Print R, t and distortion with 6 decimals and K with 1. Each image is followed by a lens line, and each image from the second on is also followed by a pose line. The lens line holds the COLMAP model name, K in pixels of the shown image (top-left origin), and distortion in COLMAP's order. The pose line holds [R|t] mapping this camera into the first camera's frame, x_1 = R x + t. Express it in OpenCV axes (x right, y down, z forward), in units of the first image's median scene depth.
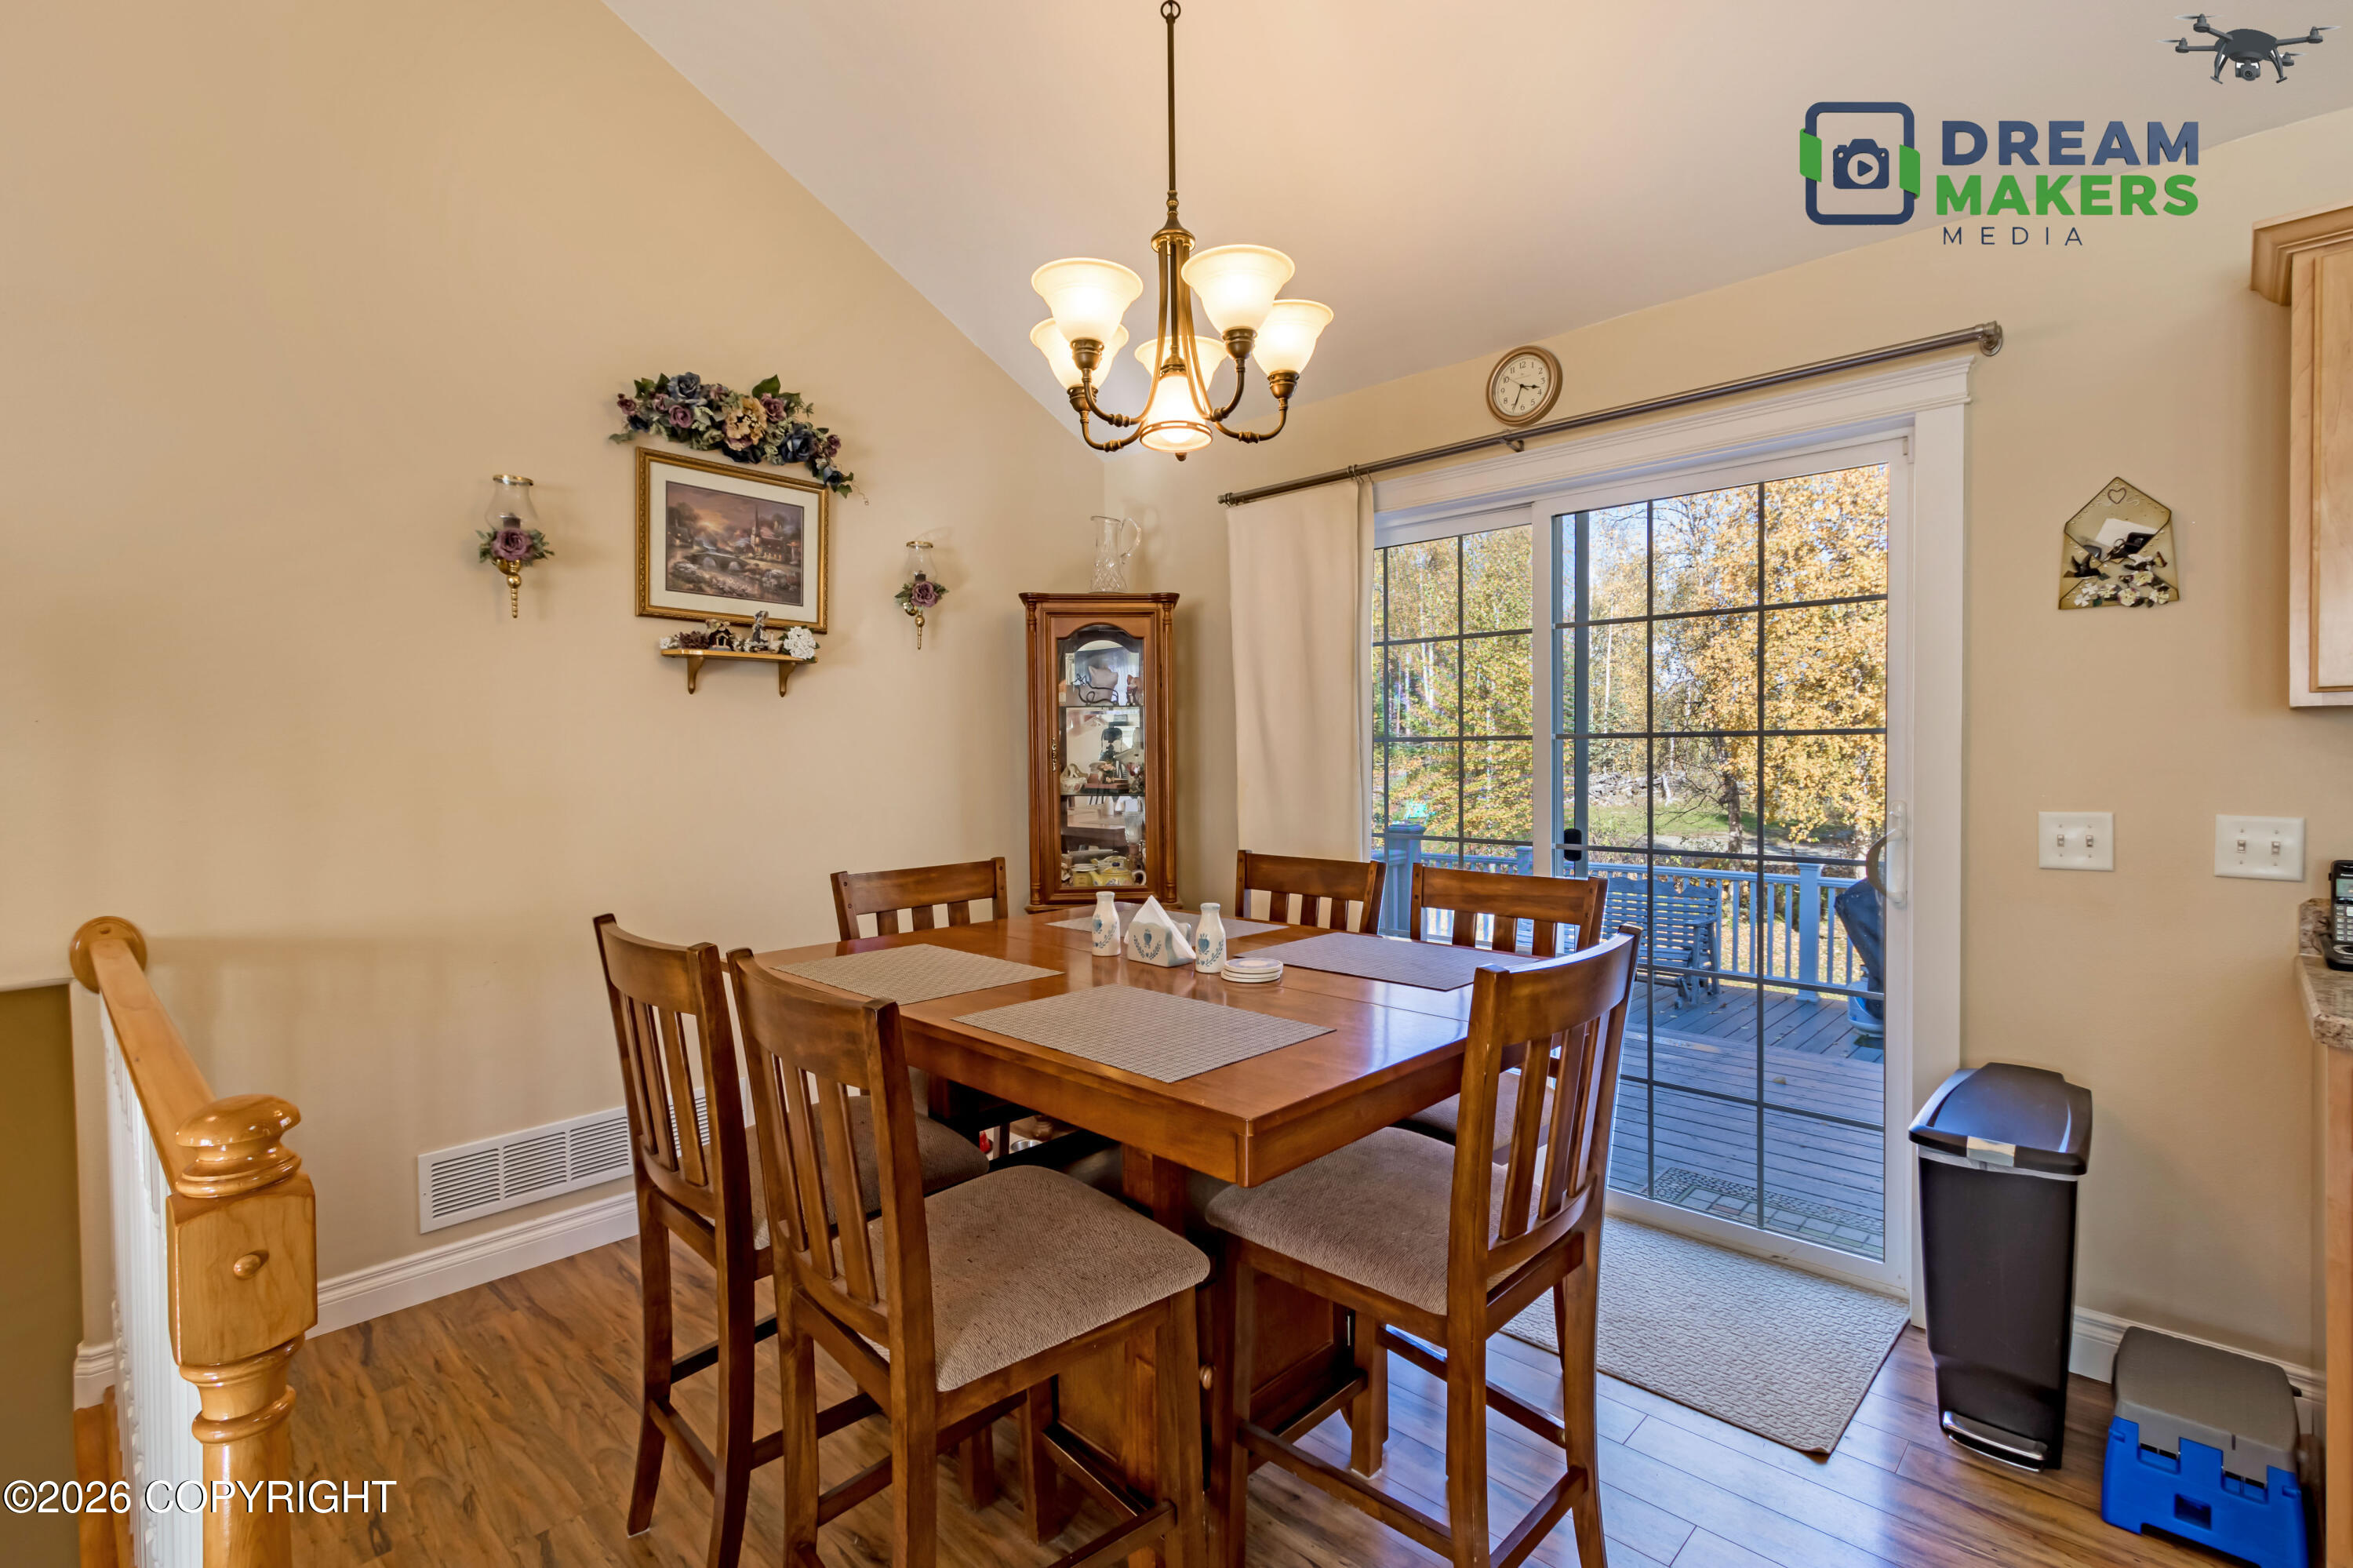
lens RADIAL K [[1087.7, 0, 1135.4], [0, 1087.7, 786.3], [0, 0, 1]] dist [-0.000226, -0.000121]
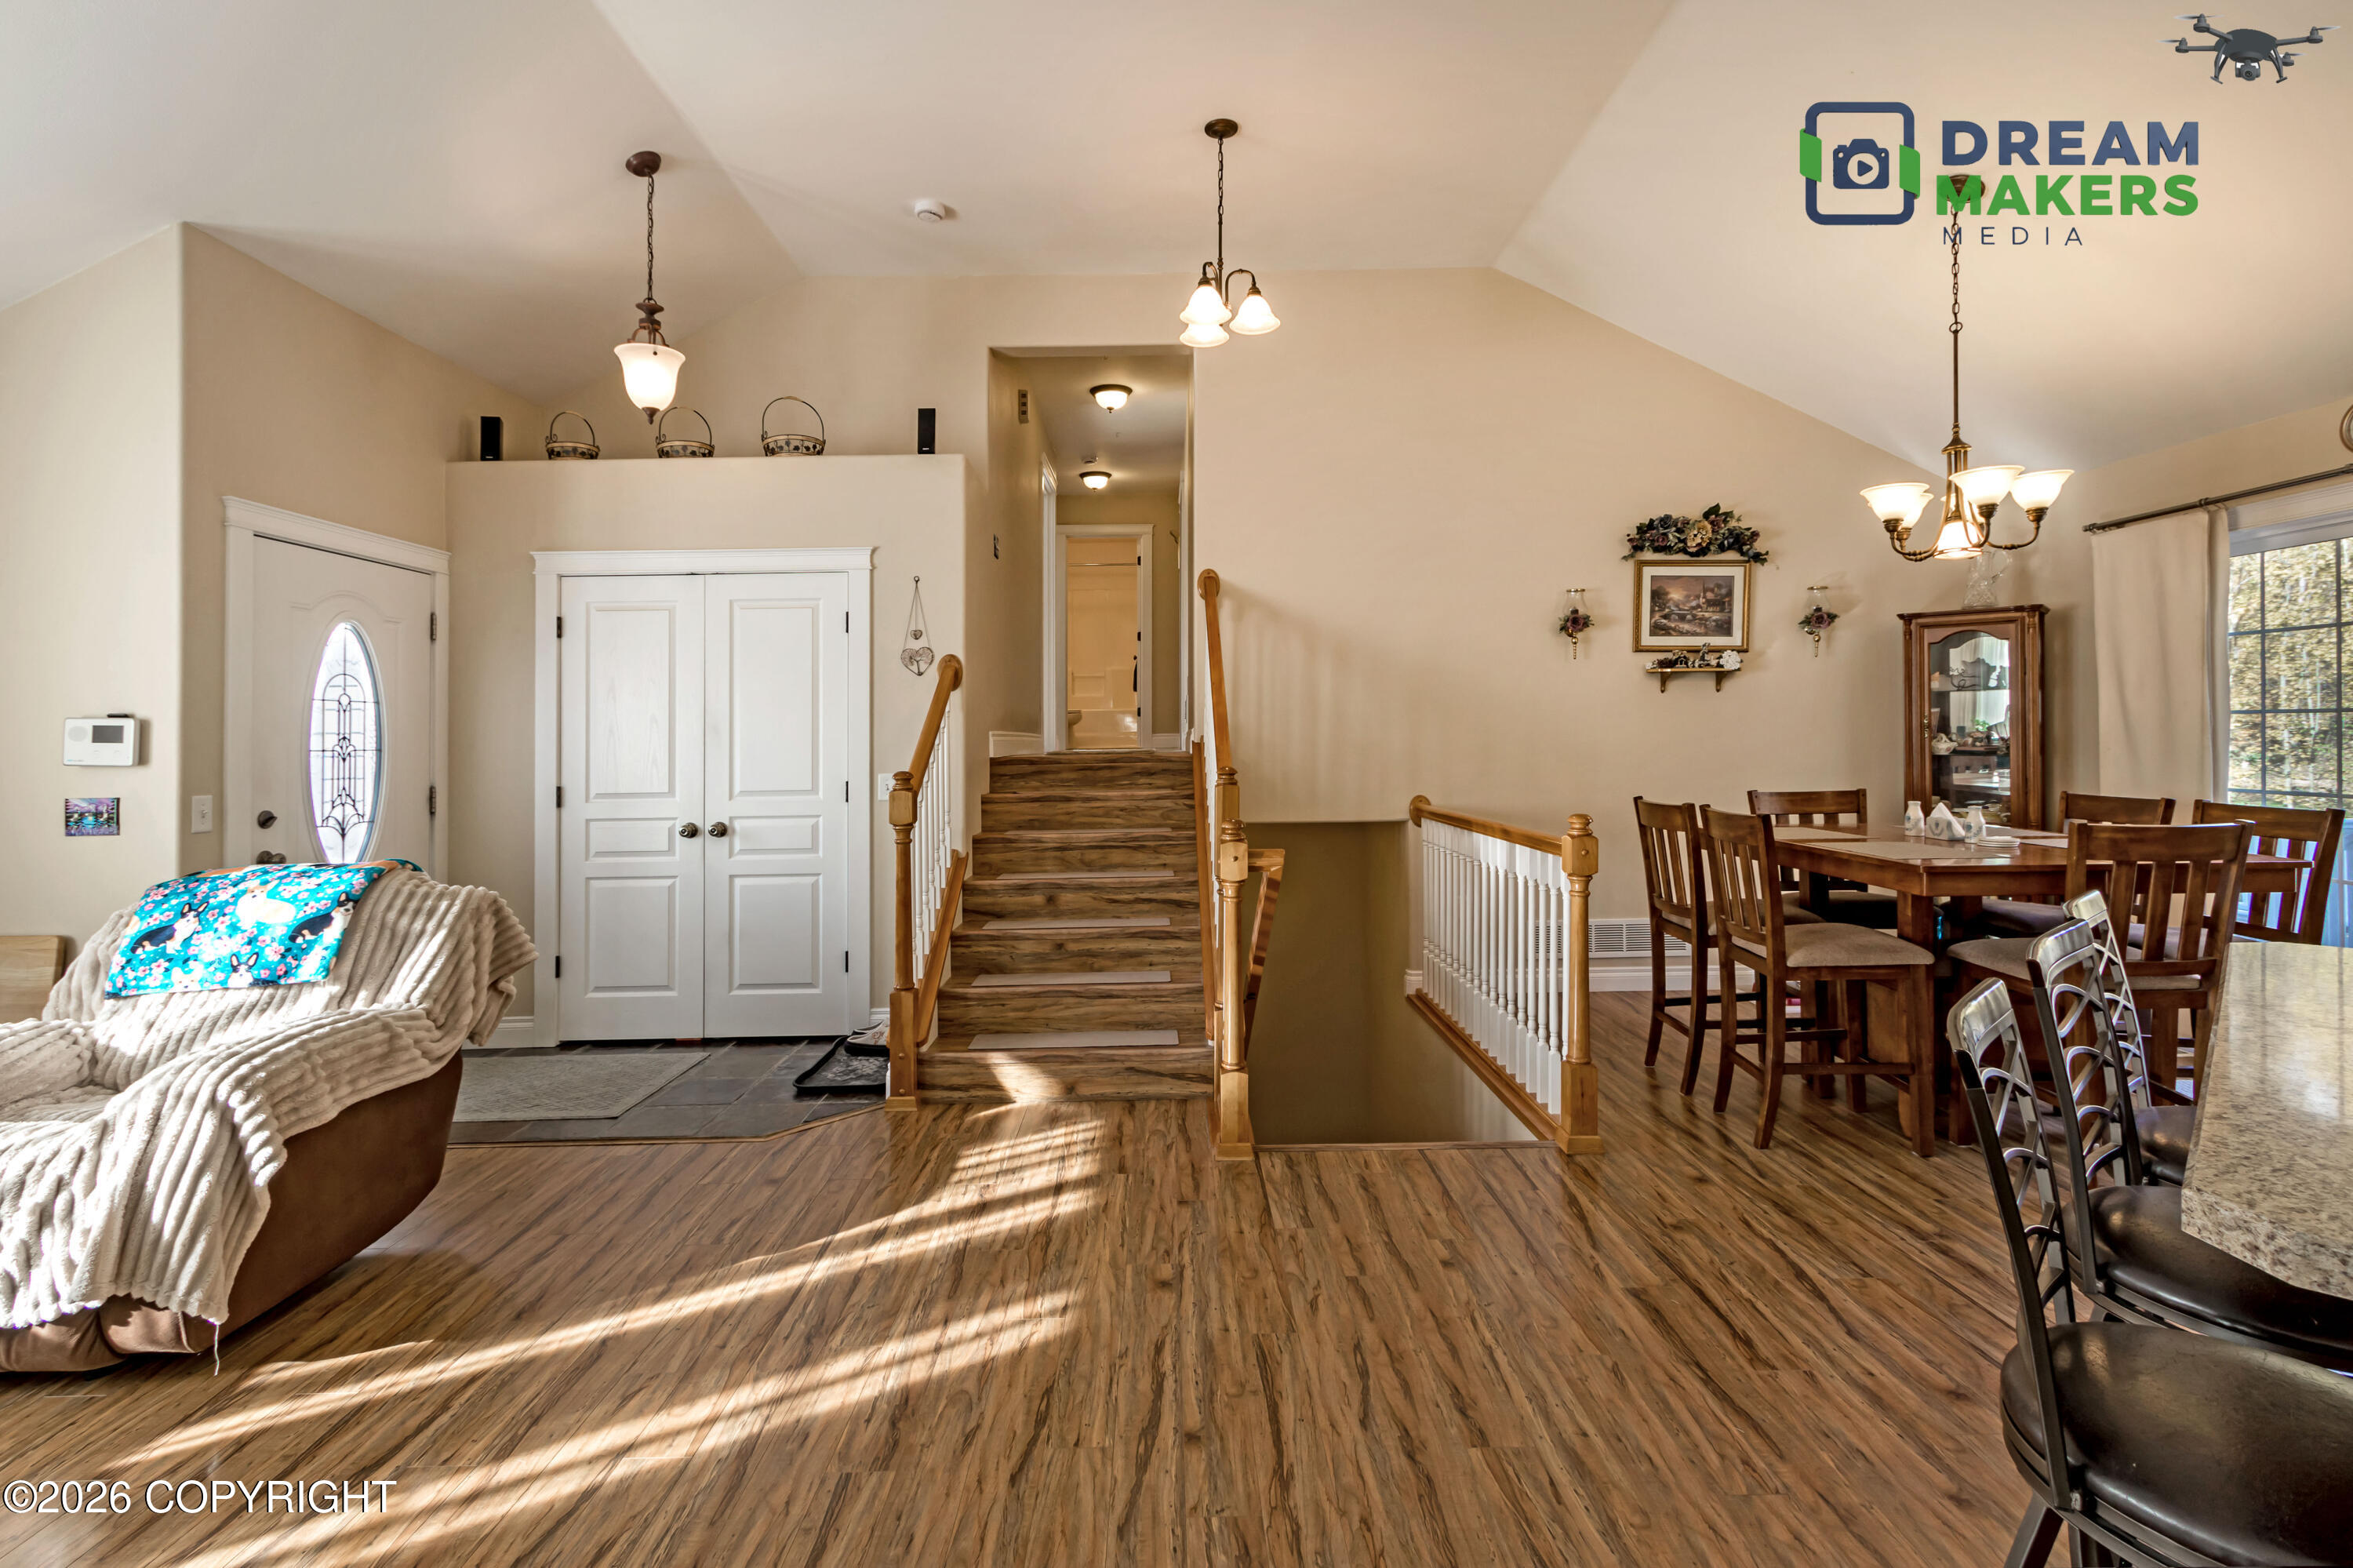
lens RADIAL K [[1065.8, 0, 1161.5], [0, 1065.8, 753.2], [0, 0, 1]] dist [0.011450, -0.000444]
pose [[0.710473, 0.012227, -0.703618, 0.247385], [-0.017660, 0.999844, -0.000458, 0.029408], [0.703503, 0.012751, 0.710578, -0.845077]]
